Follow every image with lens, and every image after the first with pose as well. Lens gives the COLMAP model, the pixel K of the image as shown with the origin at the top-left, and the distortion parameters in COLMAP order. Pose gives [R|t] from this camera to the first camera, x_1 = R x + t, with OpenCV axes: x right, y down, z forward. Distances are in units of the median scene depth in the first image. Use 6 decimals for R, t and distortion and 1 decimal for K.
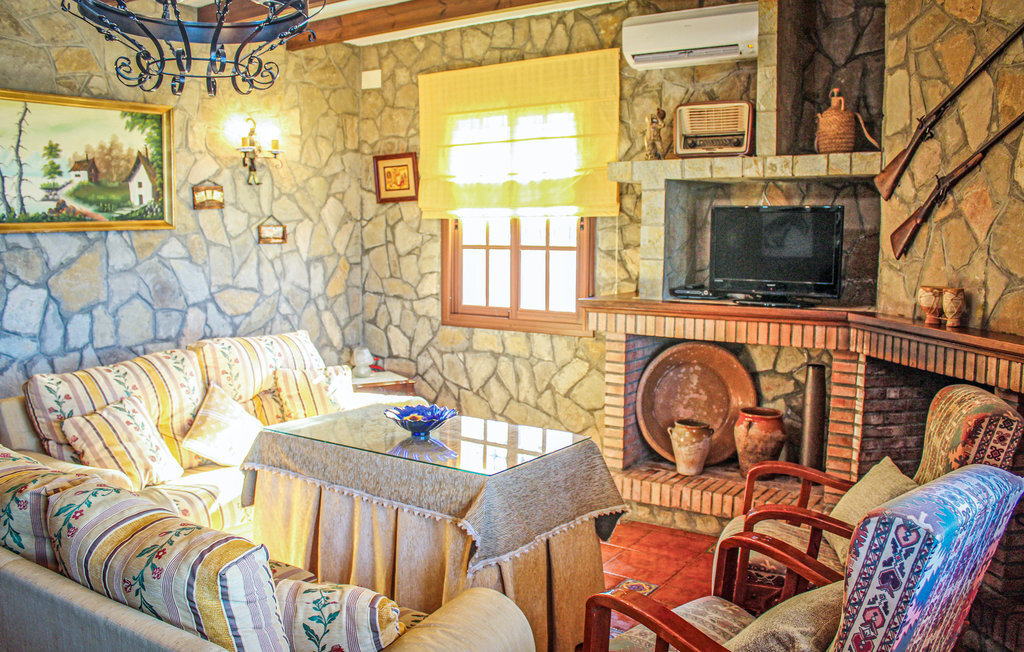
lens RADIAL K [[875.5, 0, 512.0], [0, 875.5, 326.0], [0, 0, 1]] dist [-0.205771, 0.186204]
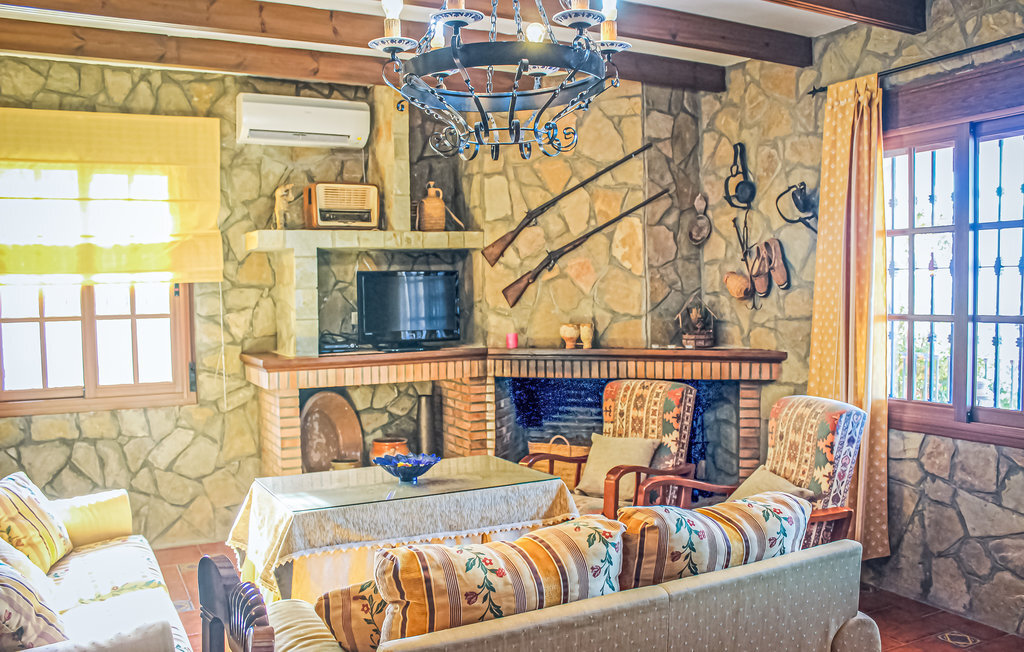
lens RADIAL K [[875.5, 0, 512.0], [0, 875.5, 326.0], [0, 0, 1]] dist [-0.205771, 0.186204]
pose [[0.437430, -0.044973, 0.898127, -0.670684], [0.115555, 0.993280, -0.006543, -0.029652], [-0.891797, 0.106645, 0.439687, 0.269464]]
